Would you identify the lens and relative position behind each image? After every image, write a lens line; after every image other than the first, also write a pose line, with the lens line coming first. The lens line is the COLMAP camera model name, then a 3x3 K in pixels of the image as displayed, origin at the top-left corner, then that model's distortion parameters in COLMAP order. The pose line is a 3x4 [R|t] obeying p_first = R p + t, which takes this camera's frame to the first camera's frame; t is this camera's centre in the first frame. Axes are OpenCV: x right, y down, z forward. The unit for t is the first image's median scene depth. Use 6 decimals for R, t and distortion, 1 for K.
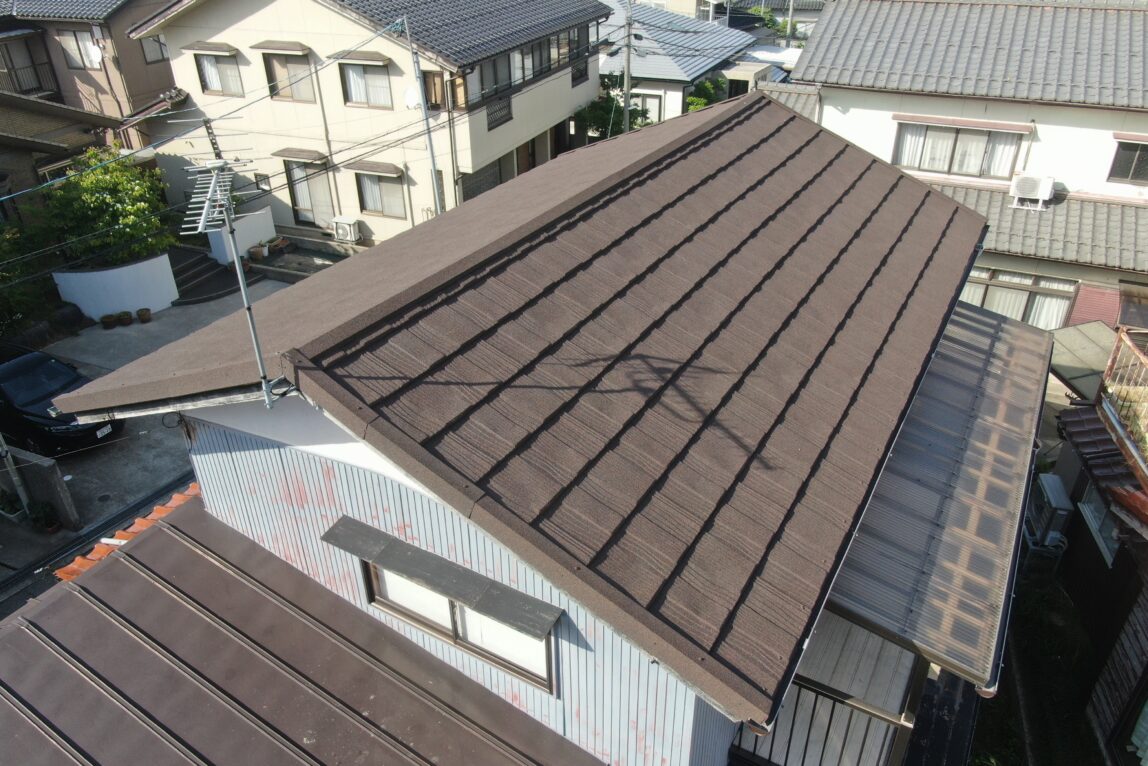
lens RADIAL K [[751.5, 0, 574.0], [0, 751.5, 383.0], [0, 0, 1]] dist [-0.028547, 0.001366]
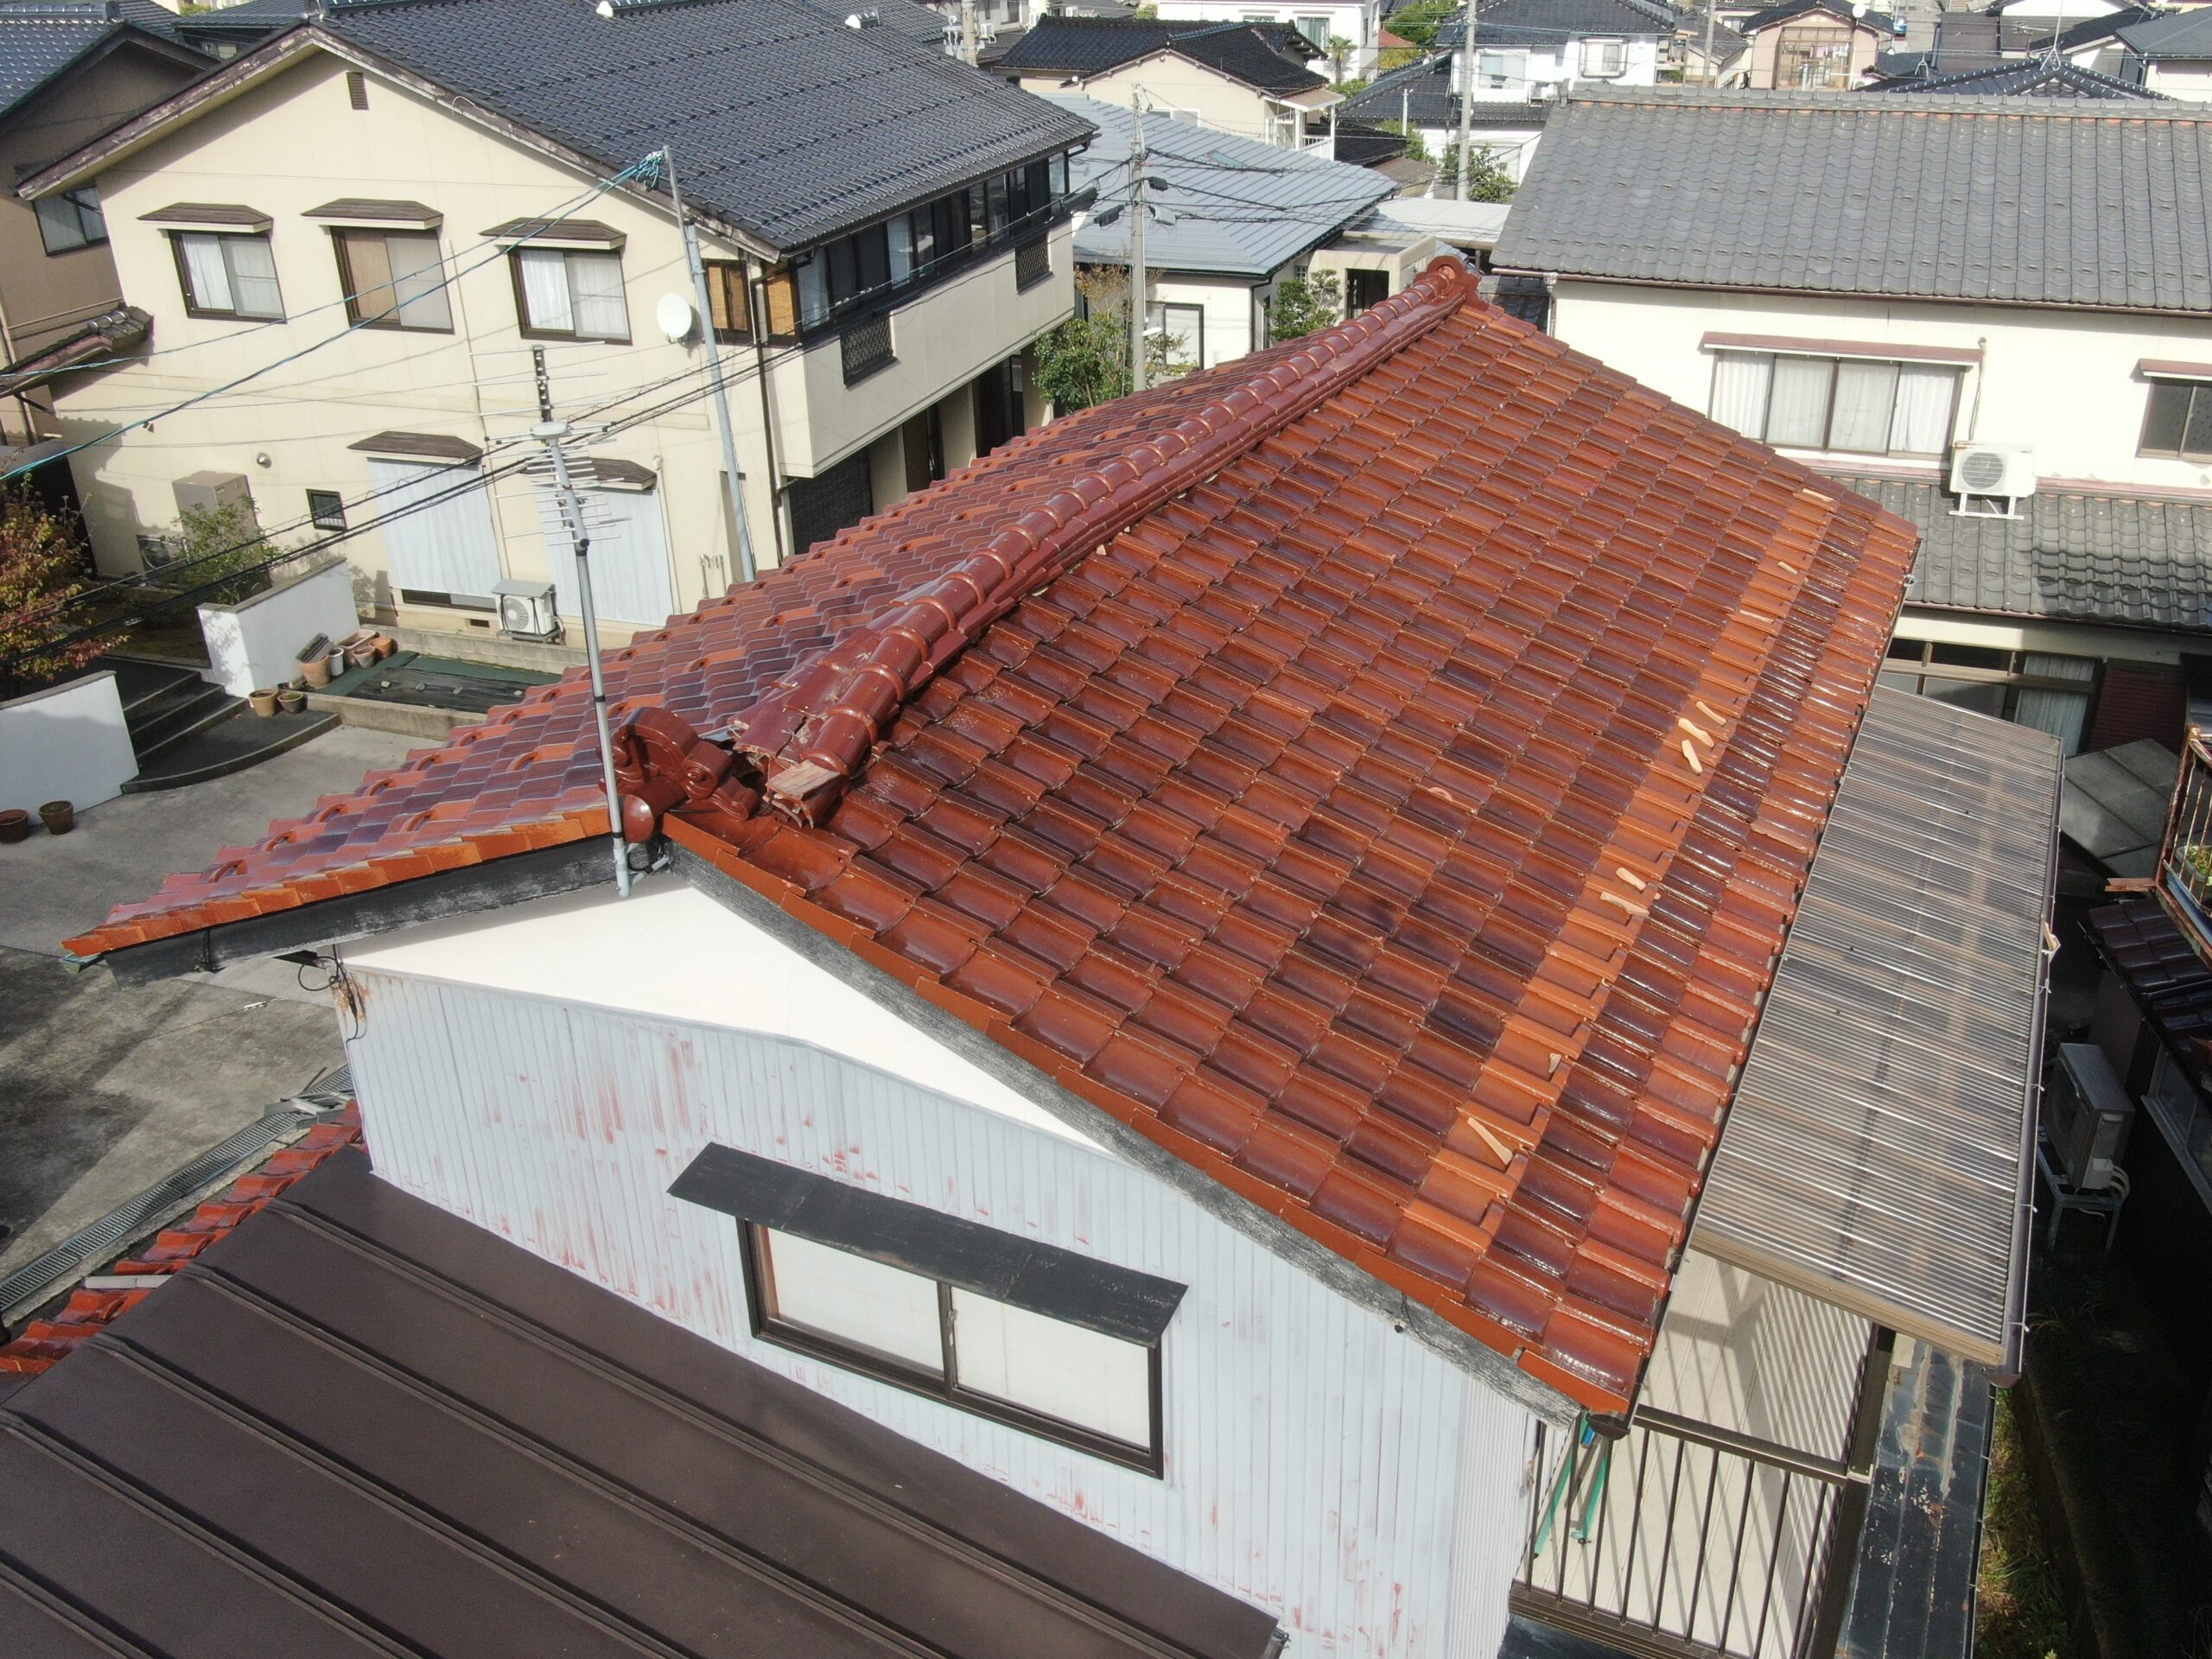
lens RADIAL K [[1818.6, 0, 1106.0], [0, 1818.6, 829.5], [0, 0, 1]] dist [-0.000954, -0.055776]
pose [[0.995564, -0.040182, 0.085072, -0.061449], [0.047659, 0.995000, -0.087766, 0.038453], [-0.081120, 0.091431, 0.992502, -0.092872]]
